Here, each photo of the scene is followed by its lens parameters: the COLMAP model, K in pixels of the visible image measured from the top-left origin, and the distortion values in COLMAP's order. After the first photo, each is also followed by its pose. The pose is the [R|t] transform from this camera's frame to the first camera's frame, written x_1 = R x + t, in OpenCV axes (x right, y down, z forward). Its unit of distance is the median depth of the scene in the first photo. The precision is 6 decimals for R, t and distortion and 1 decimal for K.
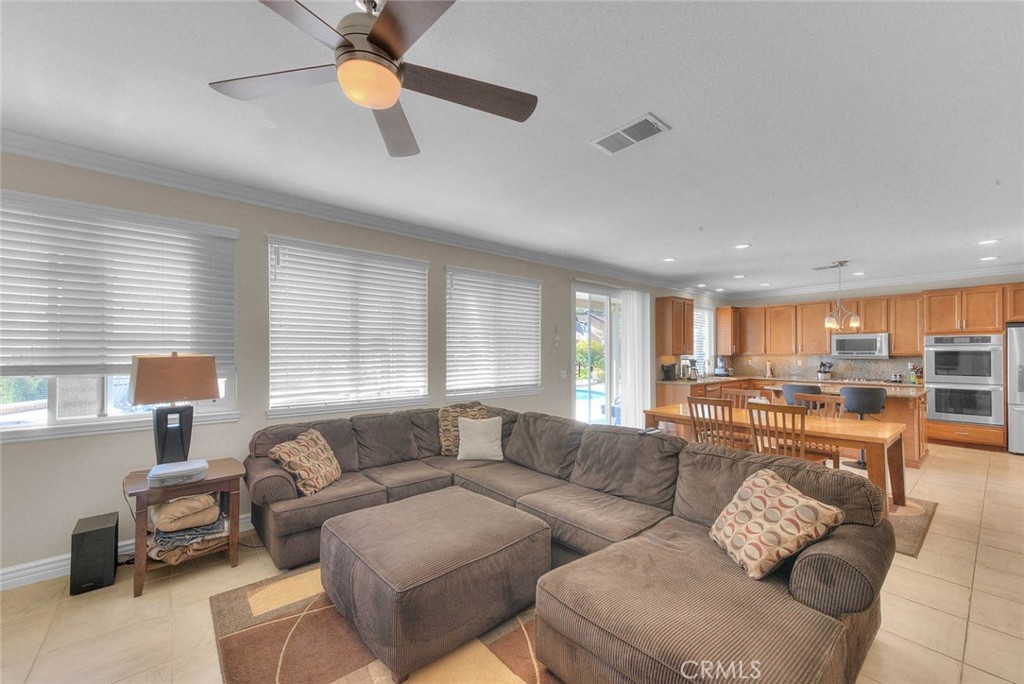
lens RADIAL K [[409.9, 0, 500.6], [0, 409.9, 351.1], [0, 0, 1]] dist [0.016774, -0.000036]
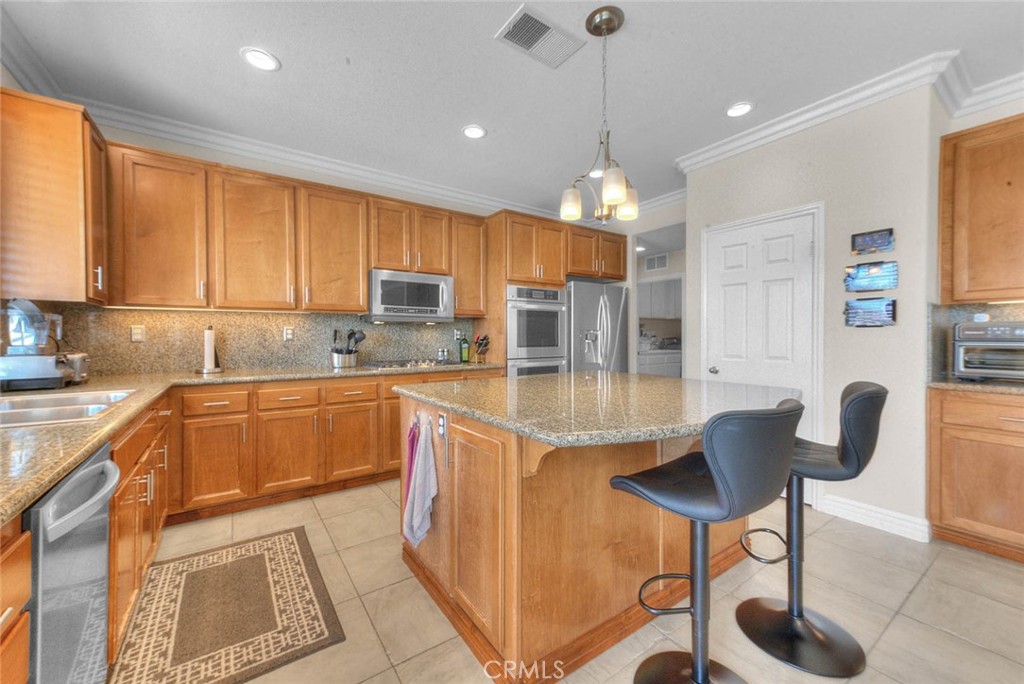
lens RADIAL K [[393.4, 0, 512.0], [0, 393.4, 342.0], [0, 0, 1]] dist [-0.000859, -0.000015]
pose [[0.051867, -0.011175, 0.998591, 0.443634], [-0.002621, 0.999932, 0.011326, 0.042769], [-0.998651, -0.003204, 0.051834, 0.977475]]
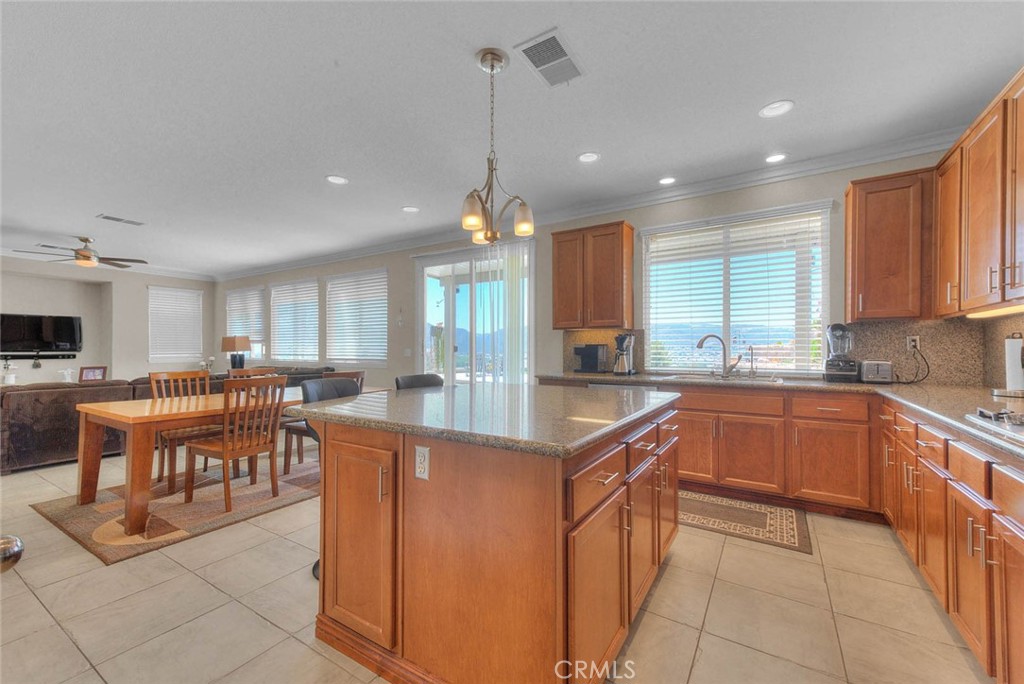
lens RADIAL K [[405.1, 0, 497.5], [0, 405.1, 345.4], [0, 0, 1]] dist [0.020548, -0.000239]
pose [[0.294217, -0.003630, -0.955732, 1.078908], [0.004954, 0.999985, -0.002273, 0.039479], [0.955726, -0.004066, 0.294231, 0.821220]]
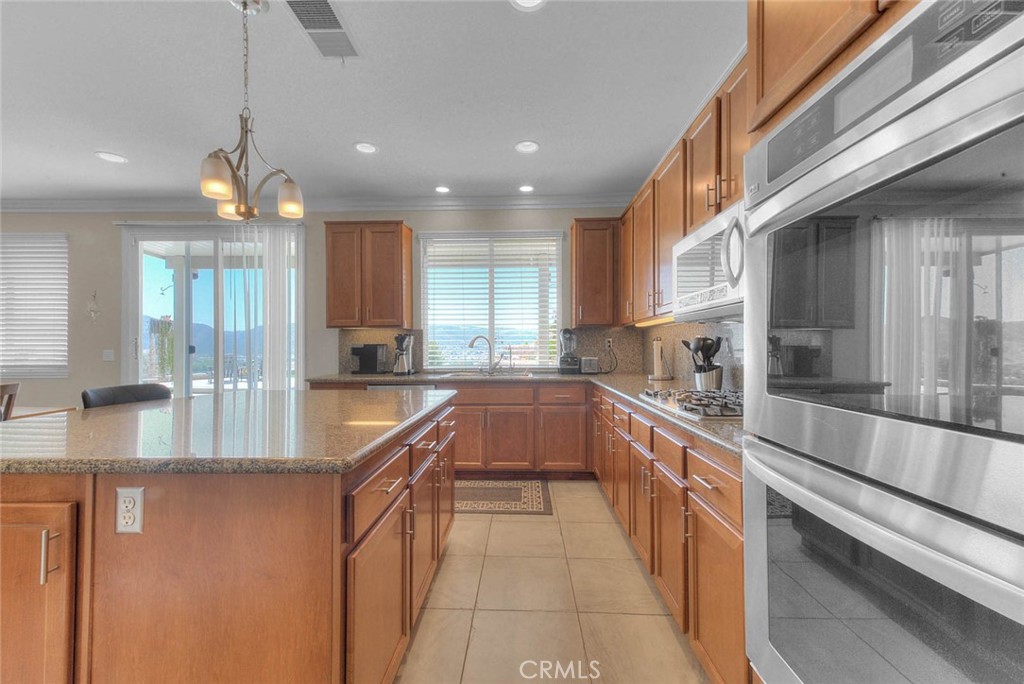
lens RADIAL K [[405.1, 0, 497.5], [0, 405.1, 345.4], [0, 0, 1]] dist [0.020548, -0.000239]
pose [[0.741538, -0.002711, -0.670906, 1.064902], [0.004949, 0.999987, 0.001429, 0.039005], [0.670893, -0.004380, 0.741541, 0.825055]]
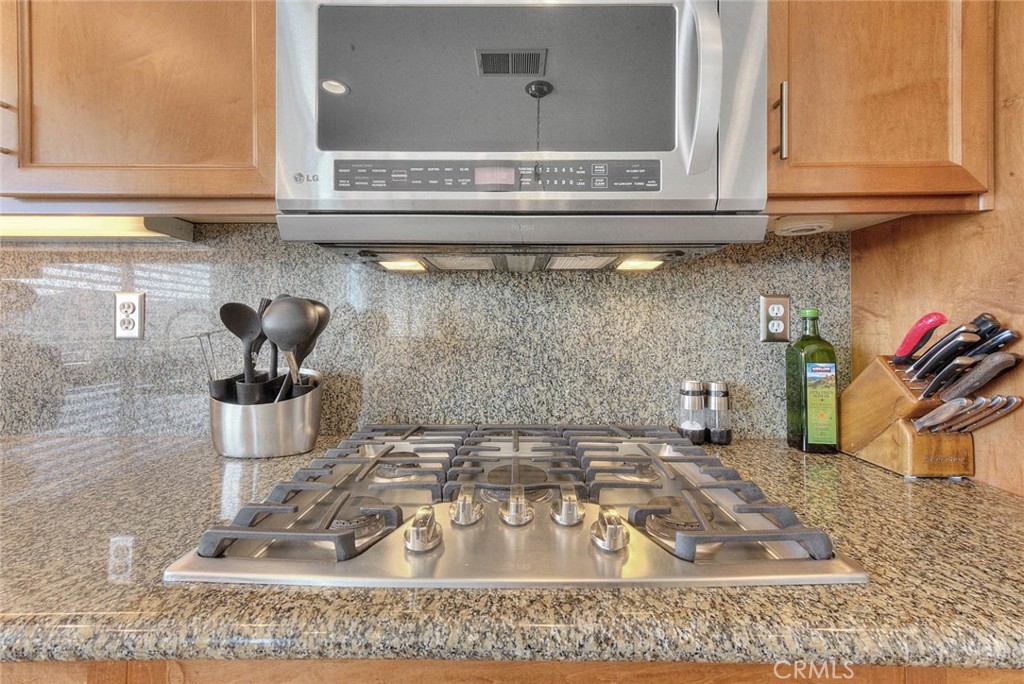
lens RADIAL K [[433.6, 0, 505.5], [0, 433.6, 321.5], [0, 0, 1]] dist [0.016348, -0.000193]
pose [[0.629257, 0.009320, 0.777142, 0.899737], [-0.006380, 0.999956, -0.006826, 0.041100], [-0.777171, -0.000663, 0.629289, 1.076846]]
